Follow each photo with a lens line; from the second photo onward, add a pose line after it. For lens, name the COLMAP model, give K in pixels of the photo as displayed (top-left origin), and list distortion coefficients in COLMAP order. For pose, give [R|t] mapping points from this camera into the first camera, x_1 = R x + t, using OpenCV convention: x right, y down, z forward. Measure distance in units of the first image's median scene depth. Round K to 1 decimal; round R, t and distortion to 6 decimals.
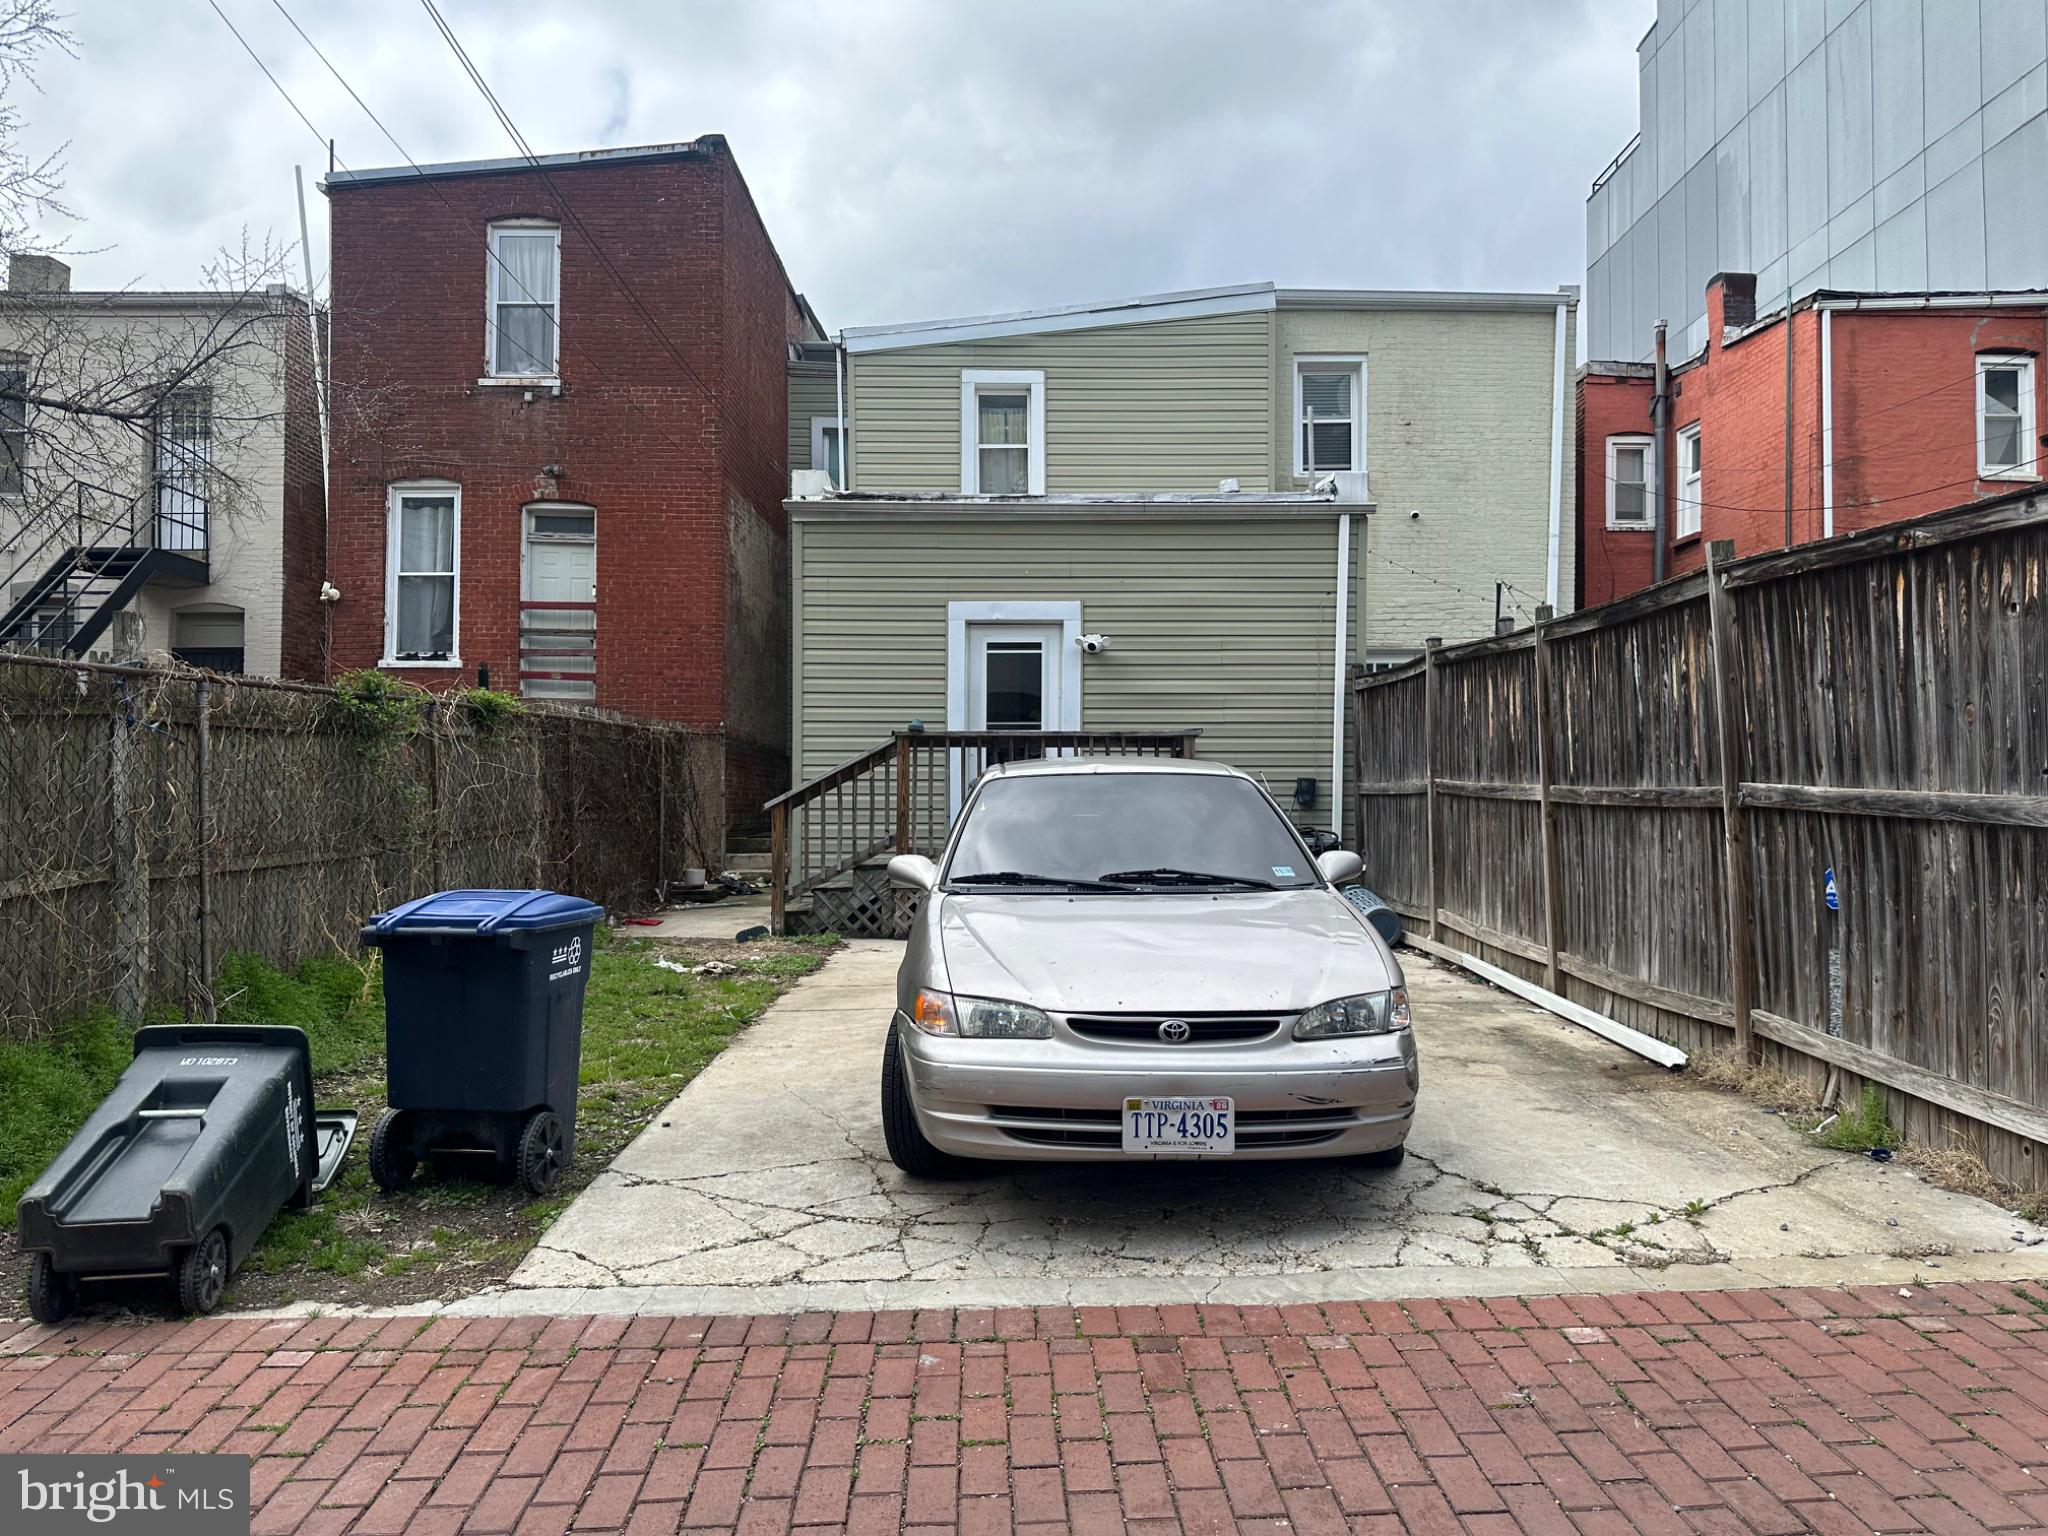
lens RADIAL K [[1434.8, 0, 1025.8], [0, 1434.8, 772.1], [0, 0, 1]] dist [0.039380, -0.051426]
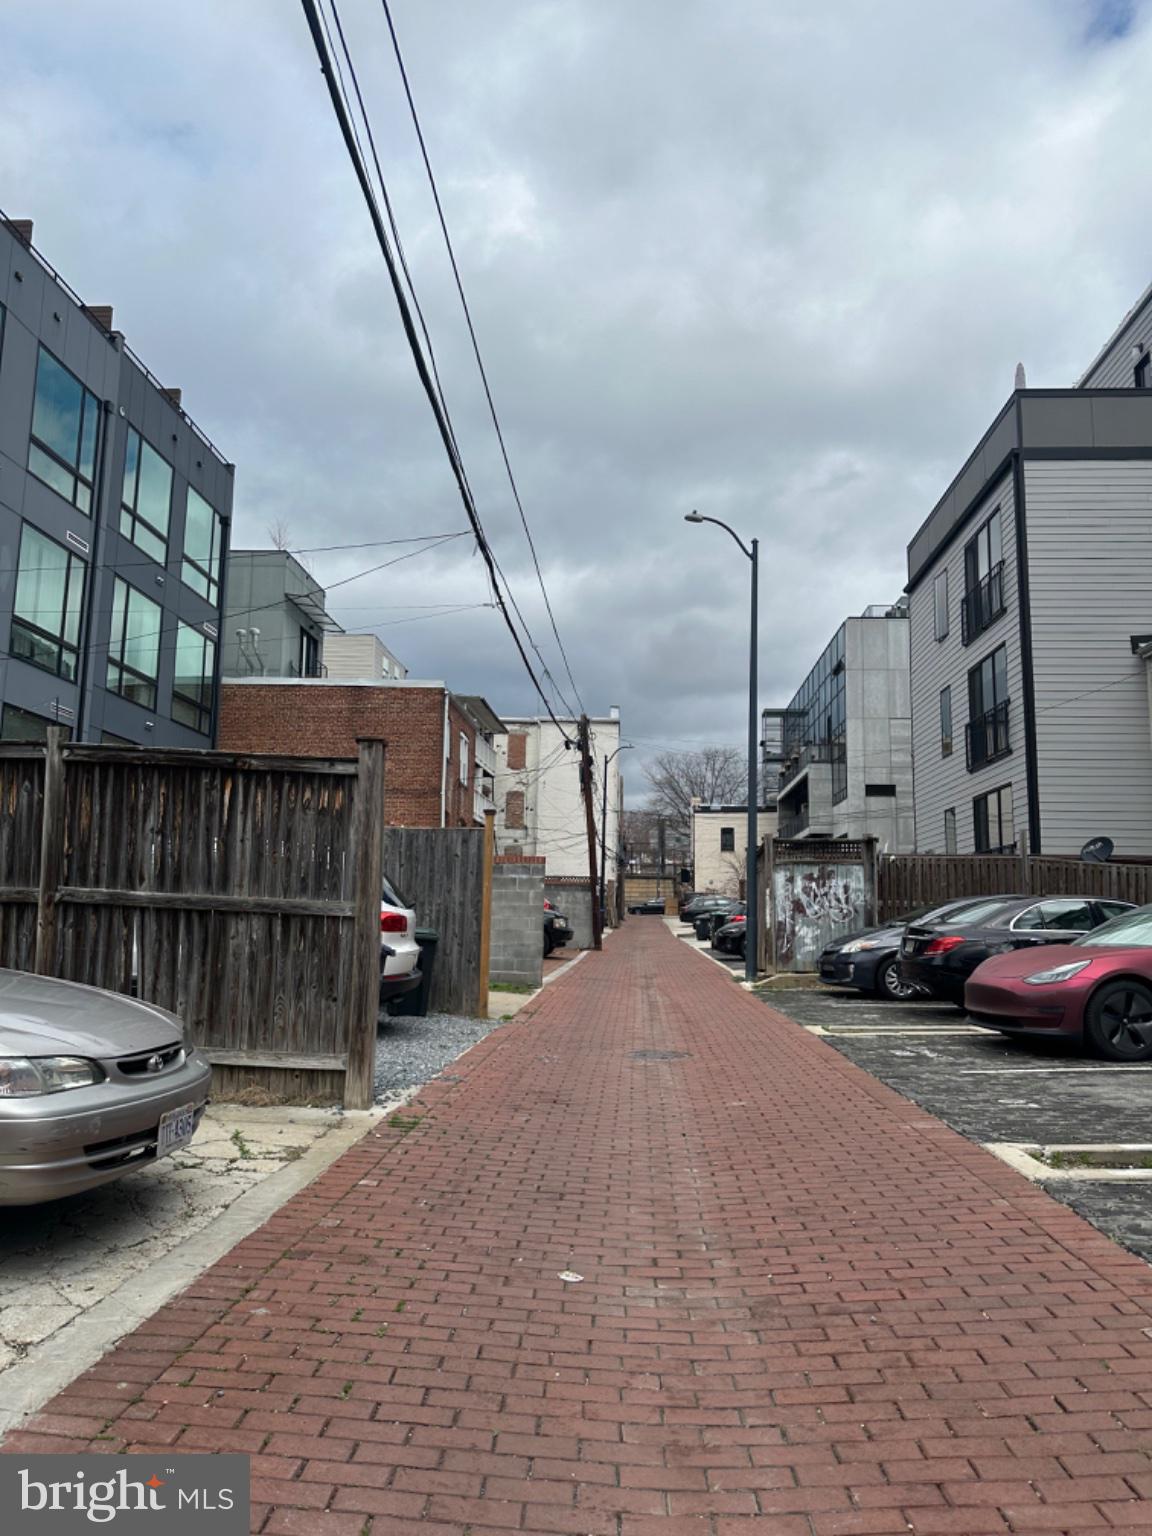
lens RADIAL K [[1076.1, 0, 575.4], [0, 1076.1, 760.8], [0, 0, 1]] dist [0.039380, -0.051426]
pose [[0.070963, 0.155930, 0.985216, -0.698421], [-0.040777, 0.987334, -0.153328, 0.033411], [-0.996645, -0.029294, 0.076422, 0.416235]]
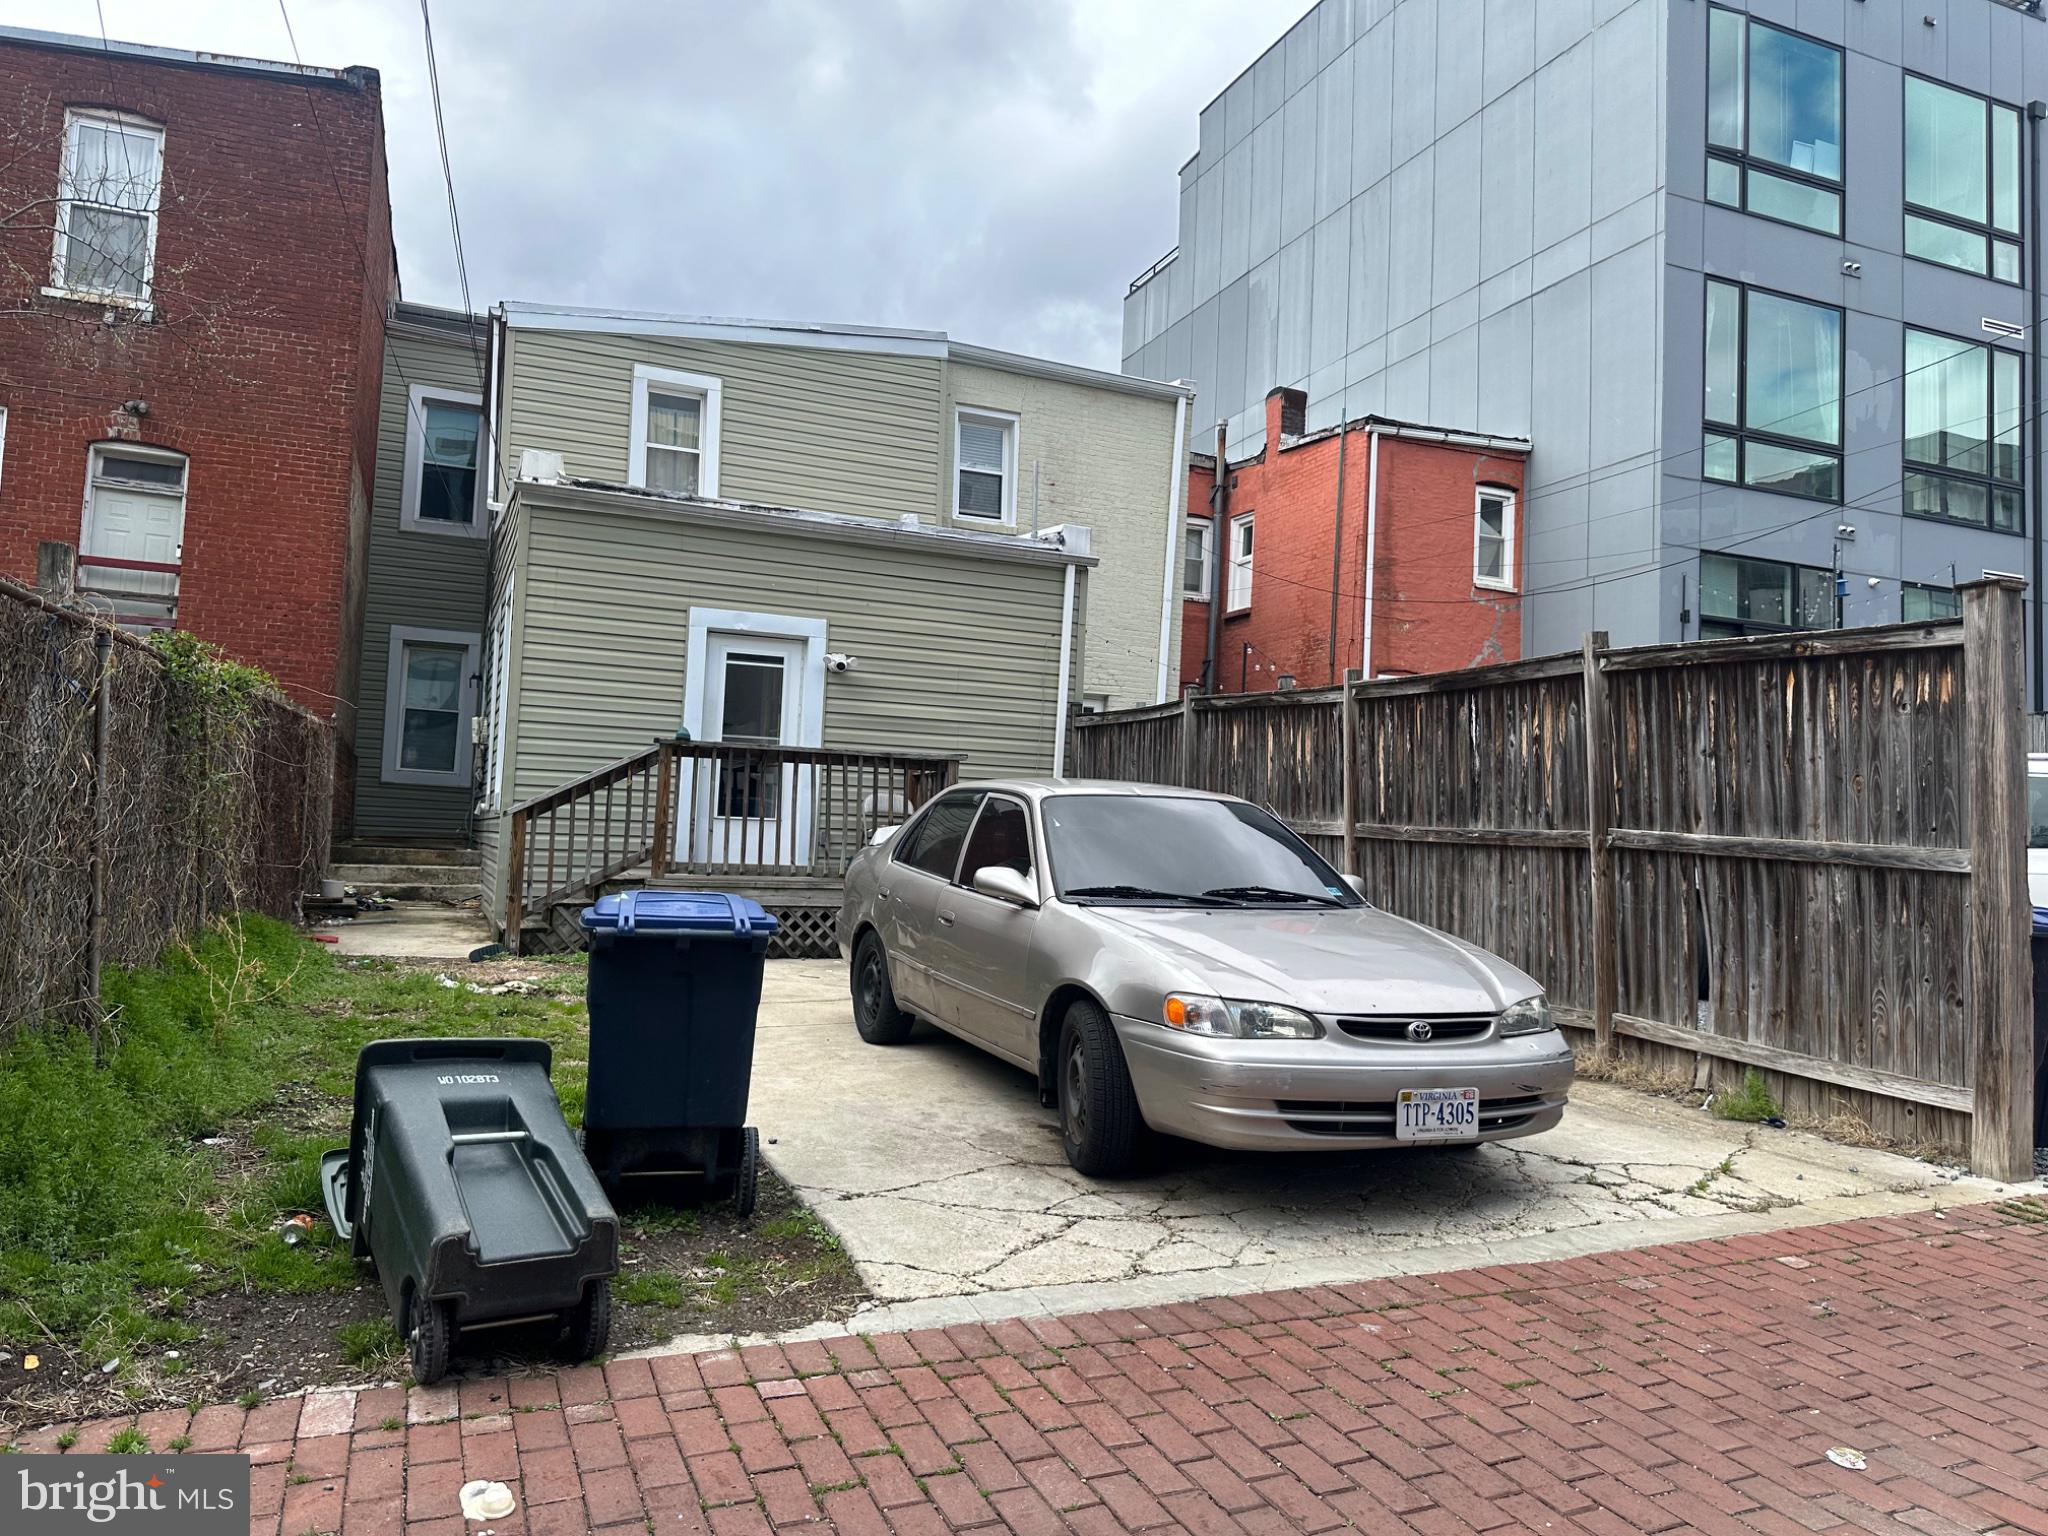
lens RADIAL K [[1434.8, 0, 1049.2], [0, 1434.8, 748.6], [0, 0, 1]] dist [0.039380, -0.051426]
pose [[0.925916, 0.059674, 0.372987, -0.464179], [-0.046336, 0.997928, -0.044632, 0.018622], [-0.374878, 0.024043, 0.926762, 0.041397]]
